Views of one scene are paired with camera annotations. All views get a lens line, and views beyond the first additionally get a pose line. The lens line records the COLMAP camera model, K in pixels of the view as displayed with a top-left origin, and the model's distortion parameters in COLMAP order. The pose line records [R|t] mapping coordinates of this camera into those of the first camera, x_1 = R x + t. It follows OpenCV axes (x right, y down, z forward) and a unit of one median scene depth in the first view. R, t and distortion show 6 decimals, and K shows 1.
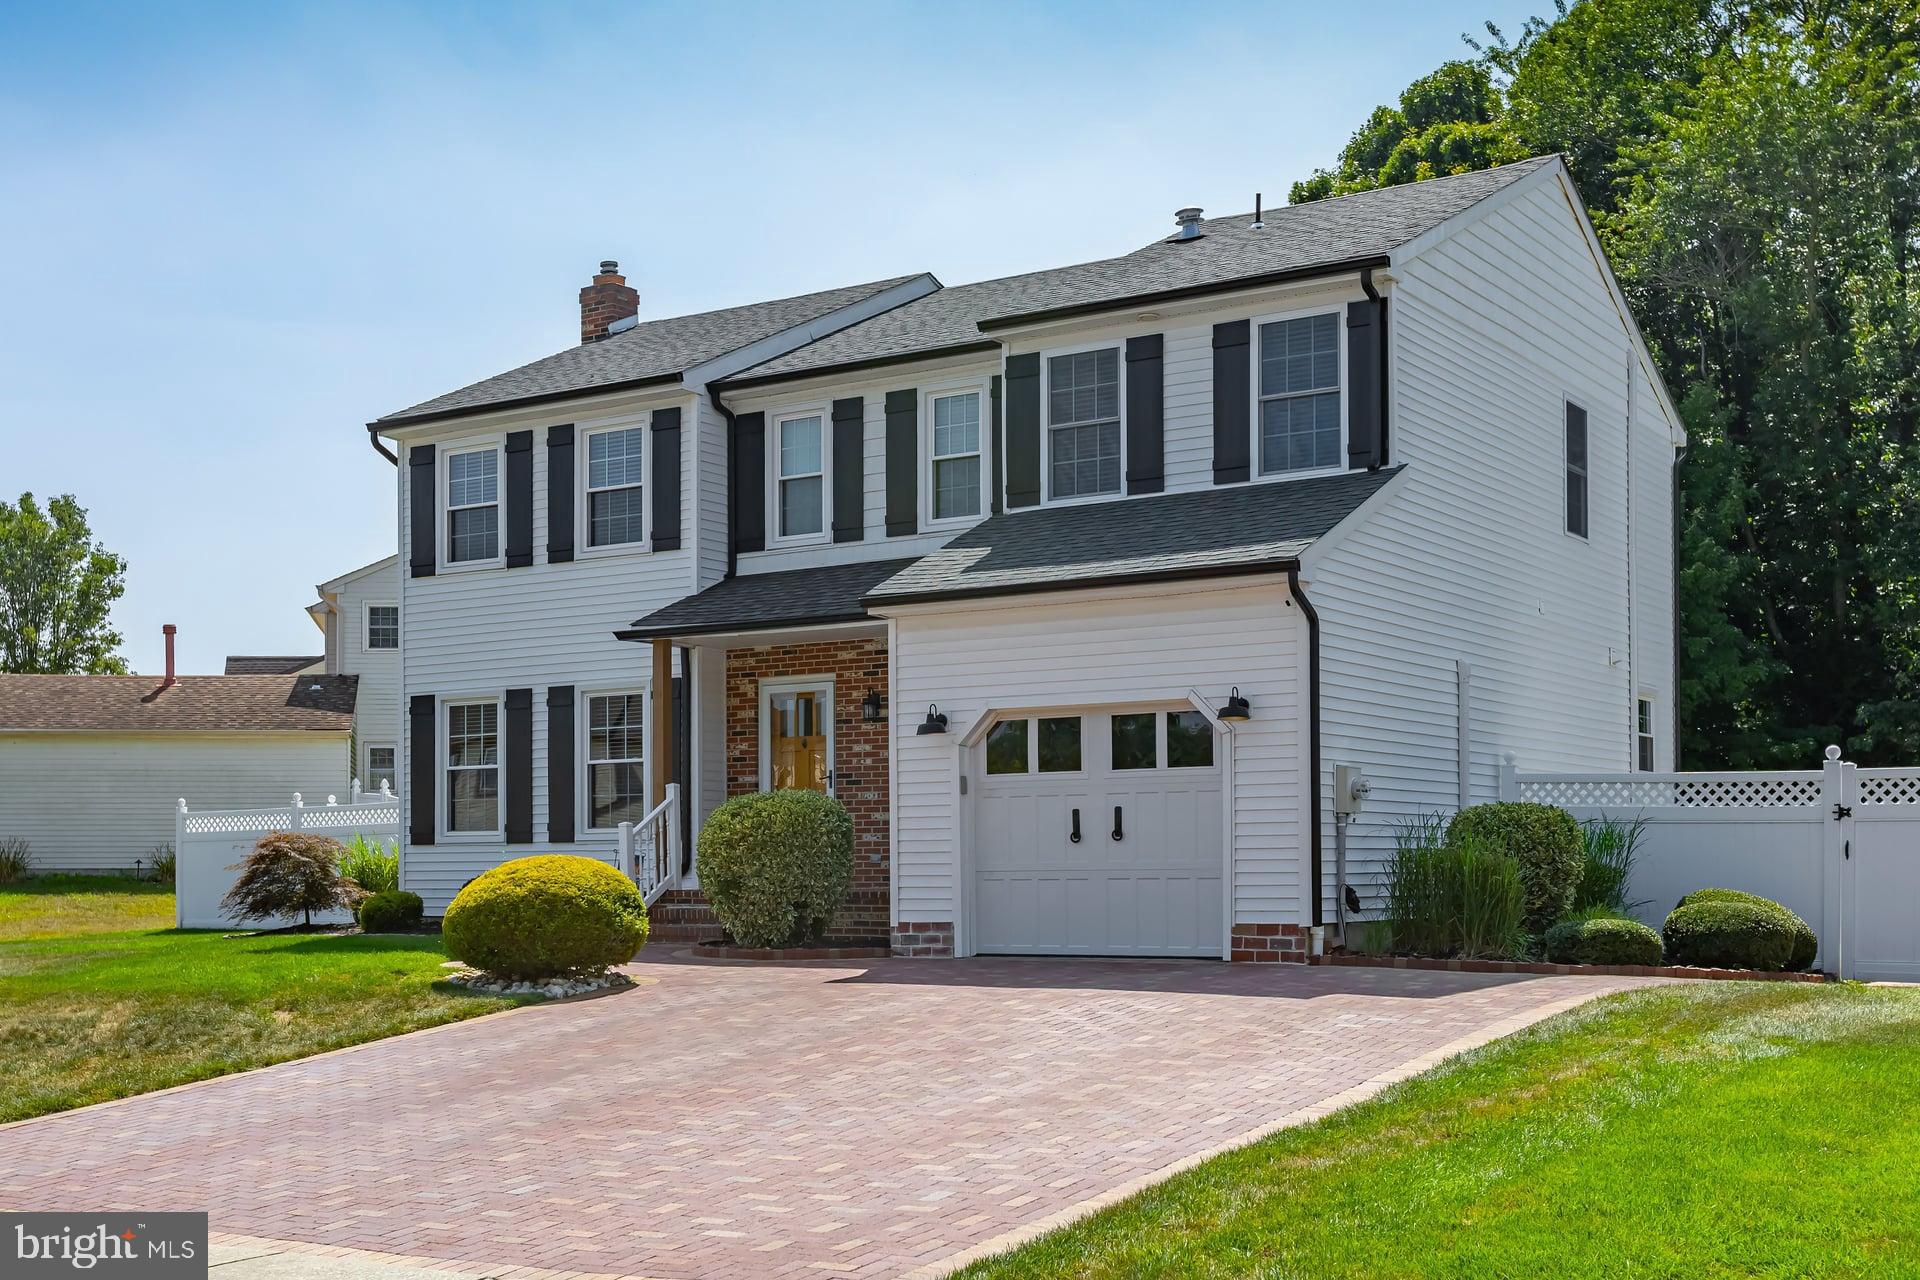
lens RADIAL K [[2164.7, 0, 960.0], [0, 2164.7, 640.0], [0, 0, 1]] dist [0.011513, 0.009811]
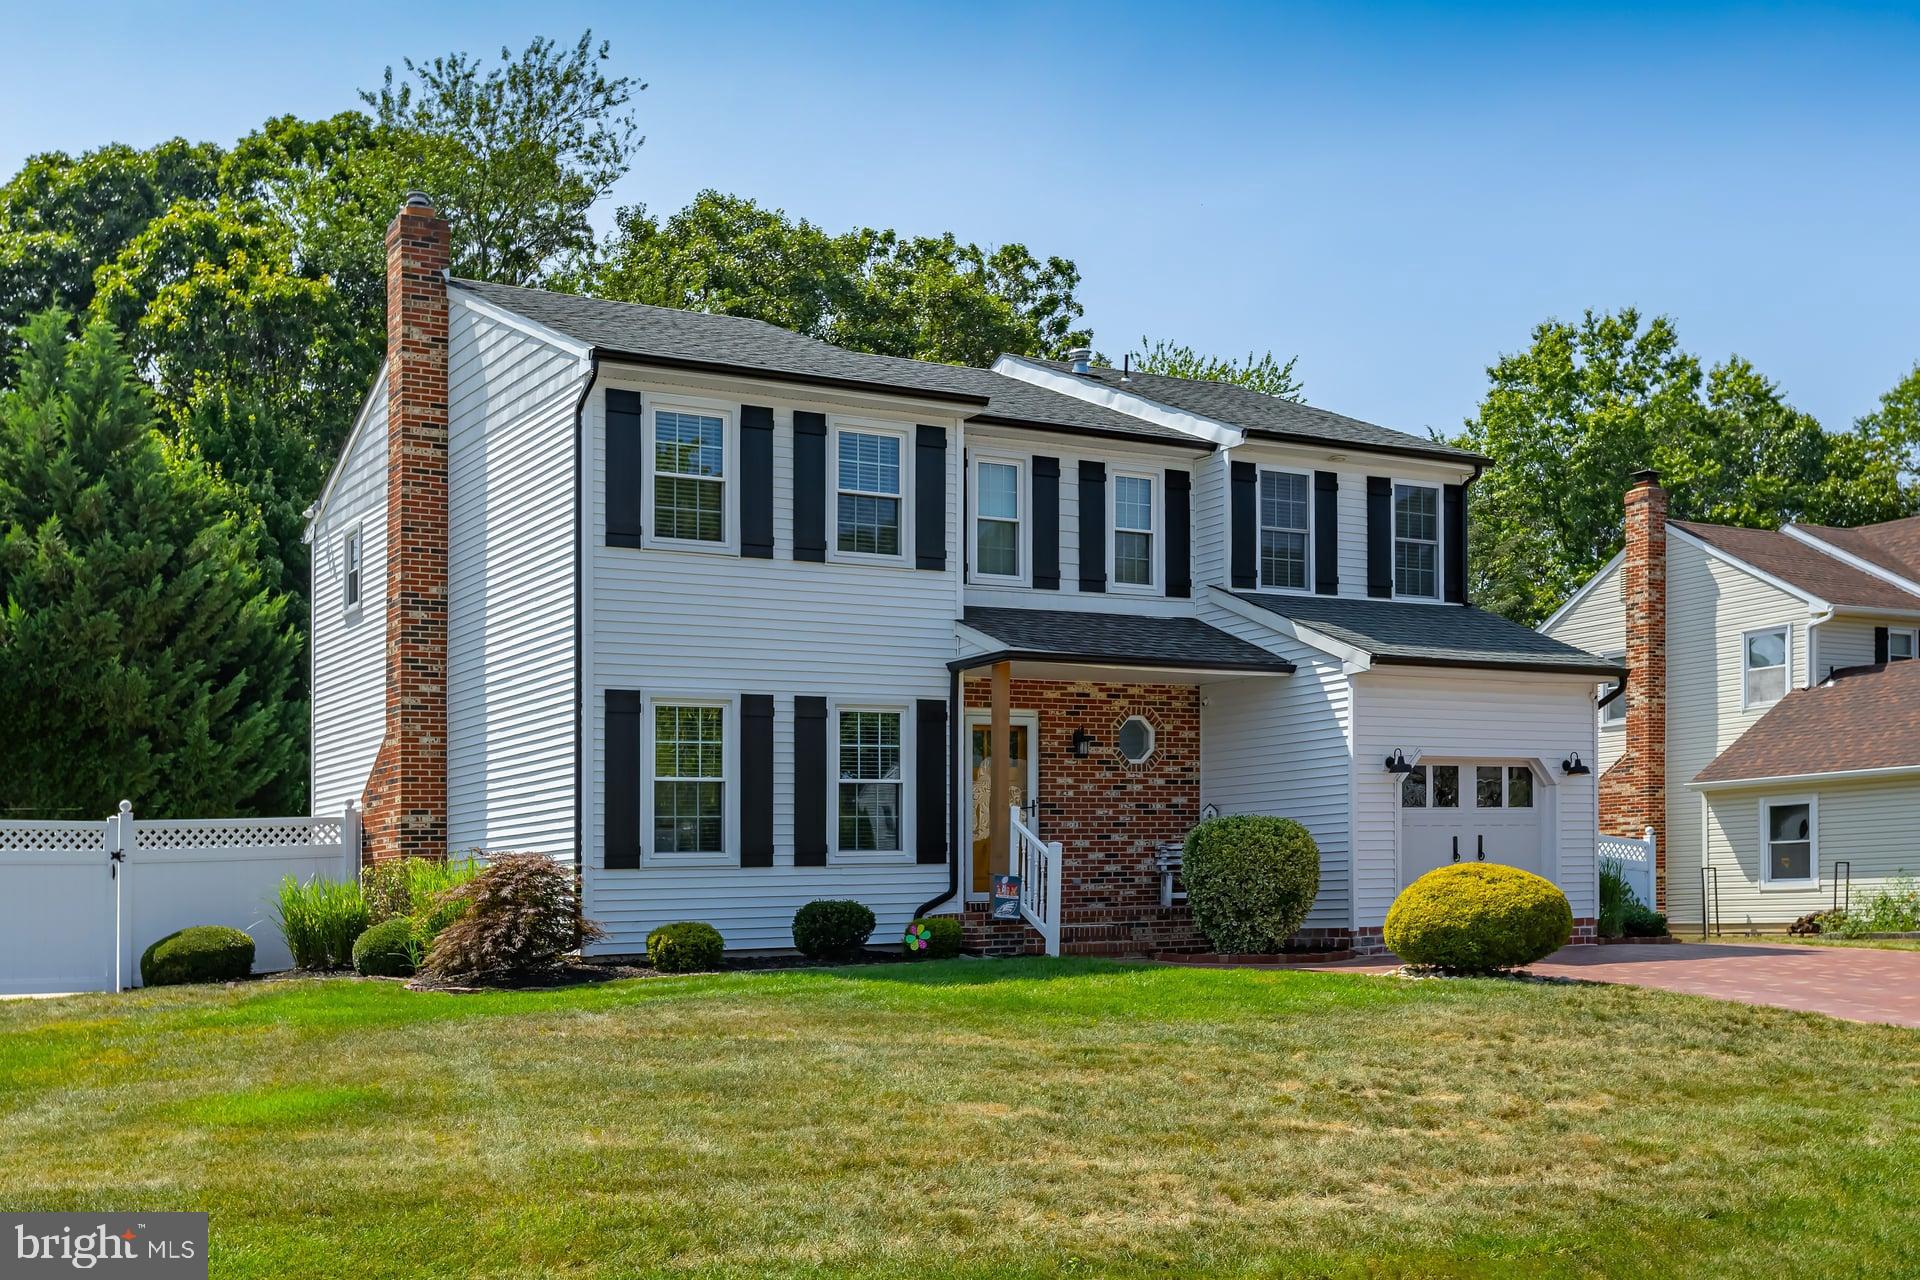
lens RADIAL K [[1818.4, 0, 963.0], [0, 1818.4, 772.8], [0, 0, 1]] dist [-0.000050, 0.010091]
pose [[0.488470, 0.056478, 0.870751, -0.864558], [-0.067810, 0.997342, -0.026649, 0.073480], [-0.869942, -0.046029, 0.491002, 0.593121]]
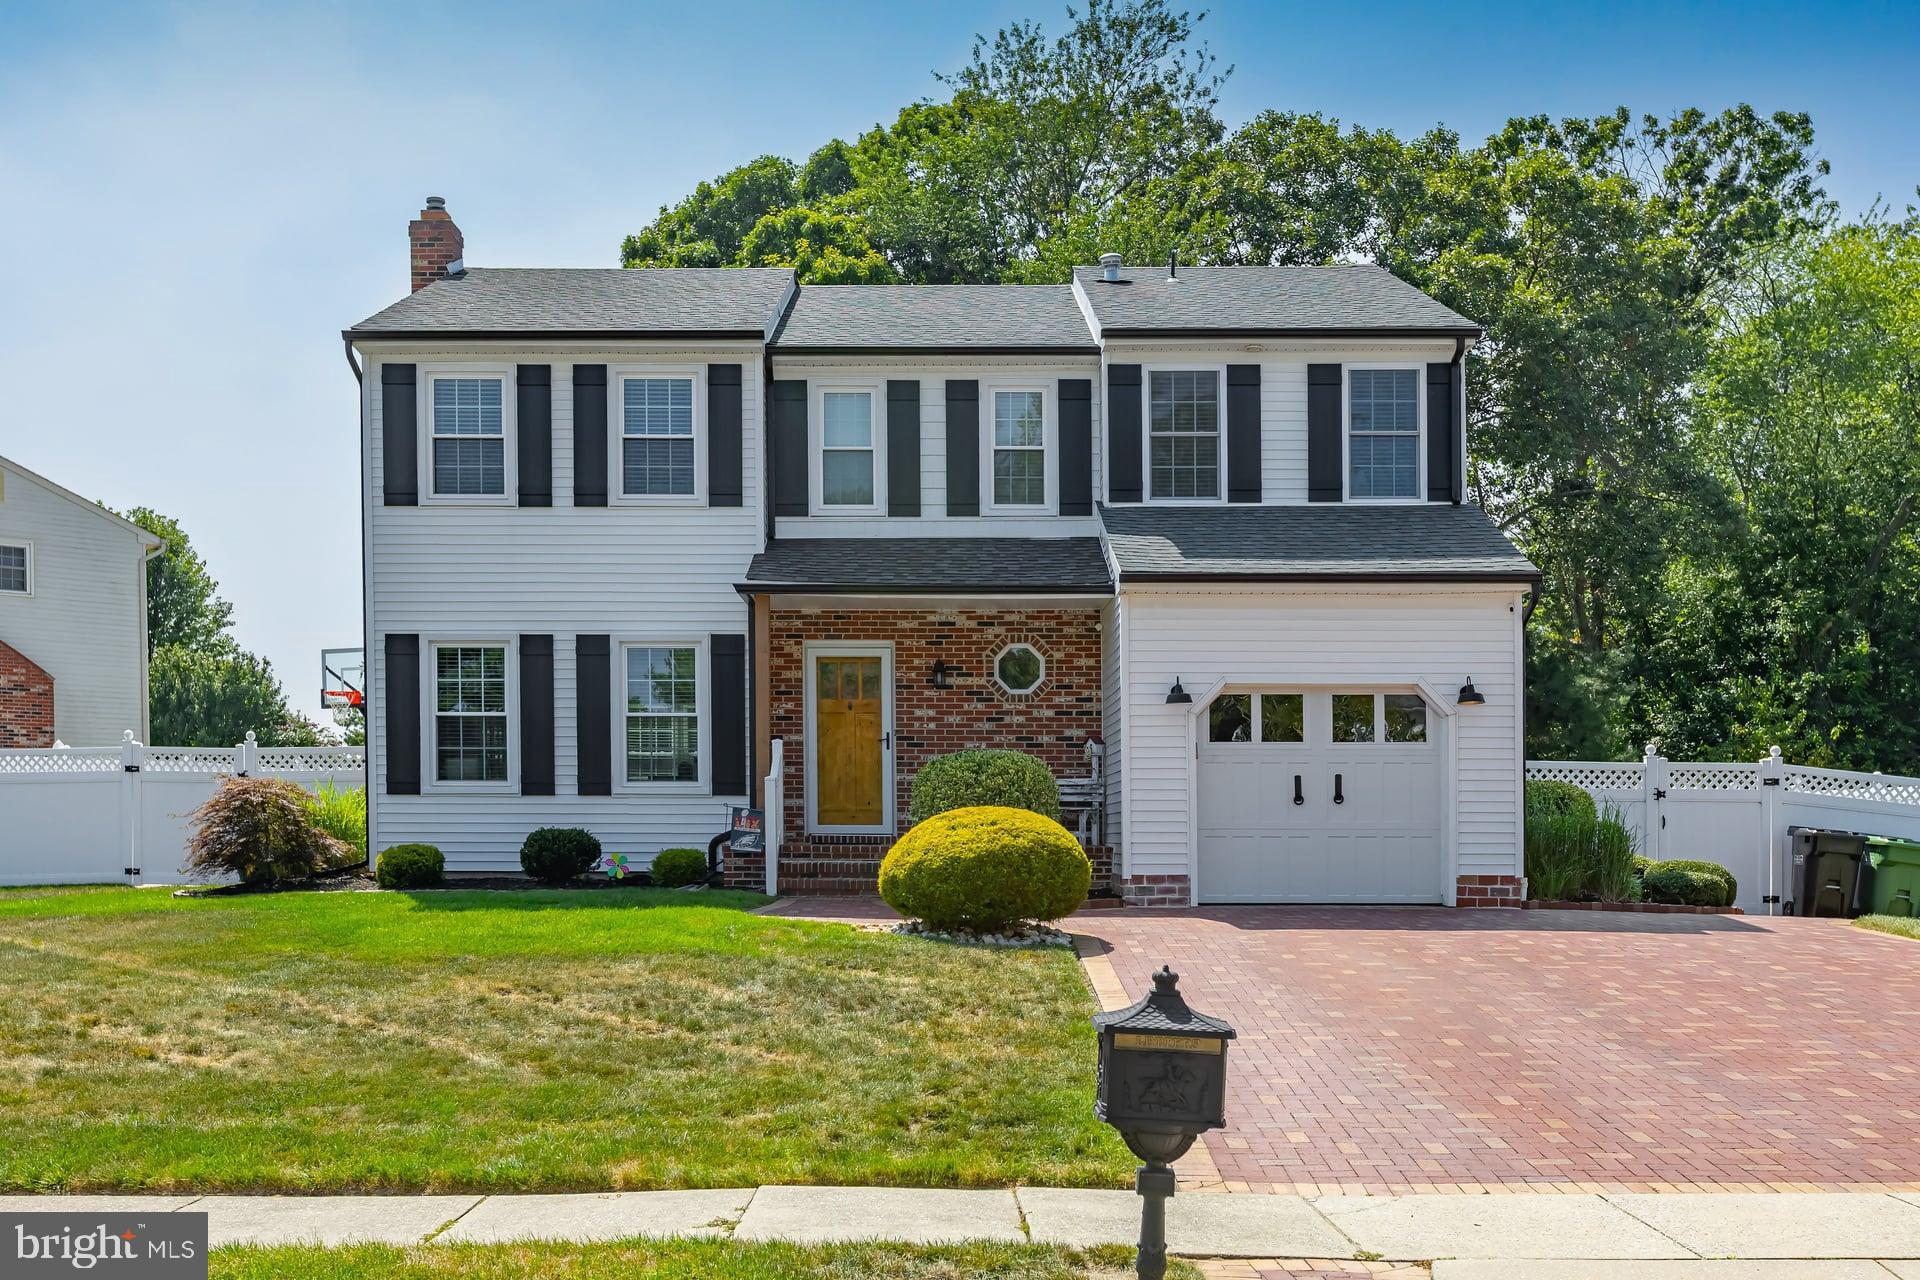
lens RADIAL K [[1801.2, 0, 955.2], [0, 1801.2, 715.7], [0, 0, 1]] dist [-0.005151, 0.000240]
pose [[0.850834, 0.046134, 0.523406, -0.488543], [-0.065150, 0.997714, 0.017964, 0.034138], [-0.521381, -0.049384, 0.851894, 0.238615]]
